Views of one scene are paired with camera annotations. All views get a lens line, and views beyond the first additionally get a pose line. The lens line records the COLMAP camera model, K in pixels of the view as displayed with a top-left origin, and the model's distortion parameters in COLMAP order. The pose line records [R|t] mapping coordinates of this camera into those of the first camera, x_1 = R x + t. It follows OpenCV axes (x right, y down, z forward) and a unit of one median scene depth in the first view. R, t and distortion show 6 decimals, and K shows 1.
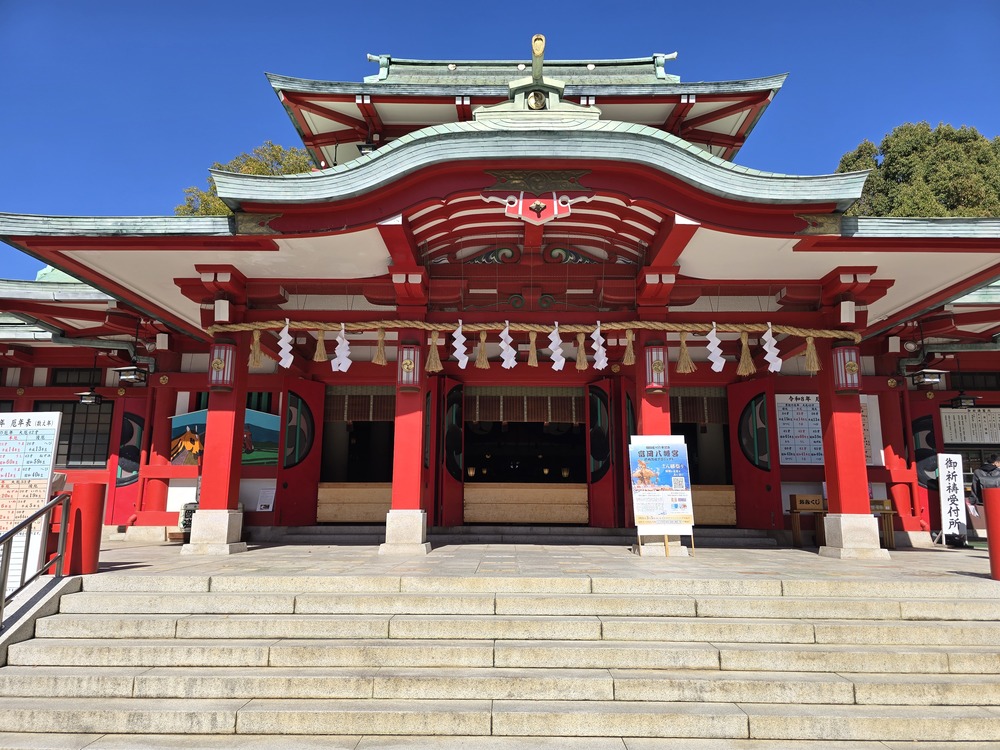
lens RADIAL K [[665.4, 0, 501.0], [0, 665.4, 393.9], [0, 0, 1]] dist [0.073215, -0.069943]
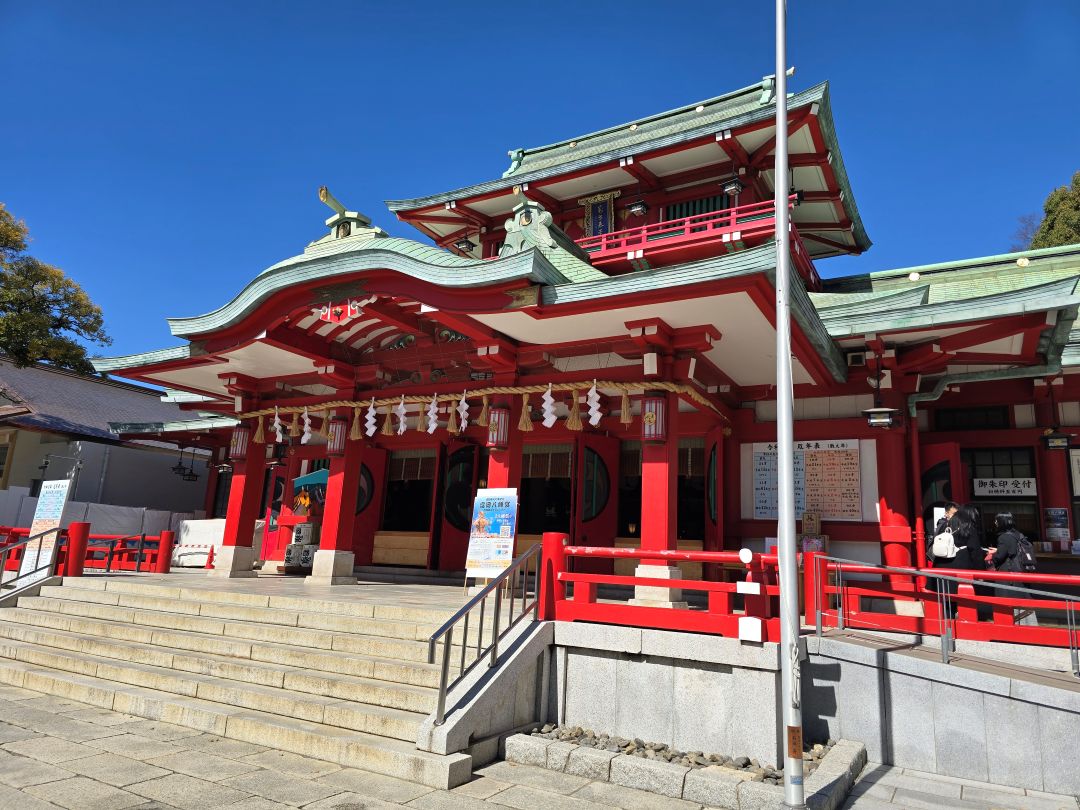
lens RADIAL K [[714.5, 0, 543.2], [0, 714.5, 413.3], [0, 0, 1]] dist [0.080785, -0.072267]
pose [[0.872329, -0.062081, -0.484962, 0.871645], [0.038550, 0.997551, -0.058356, 0.009162], [0.487397, 0.032210, 0.872586, -0.011200]]
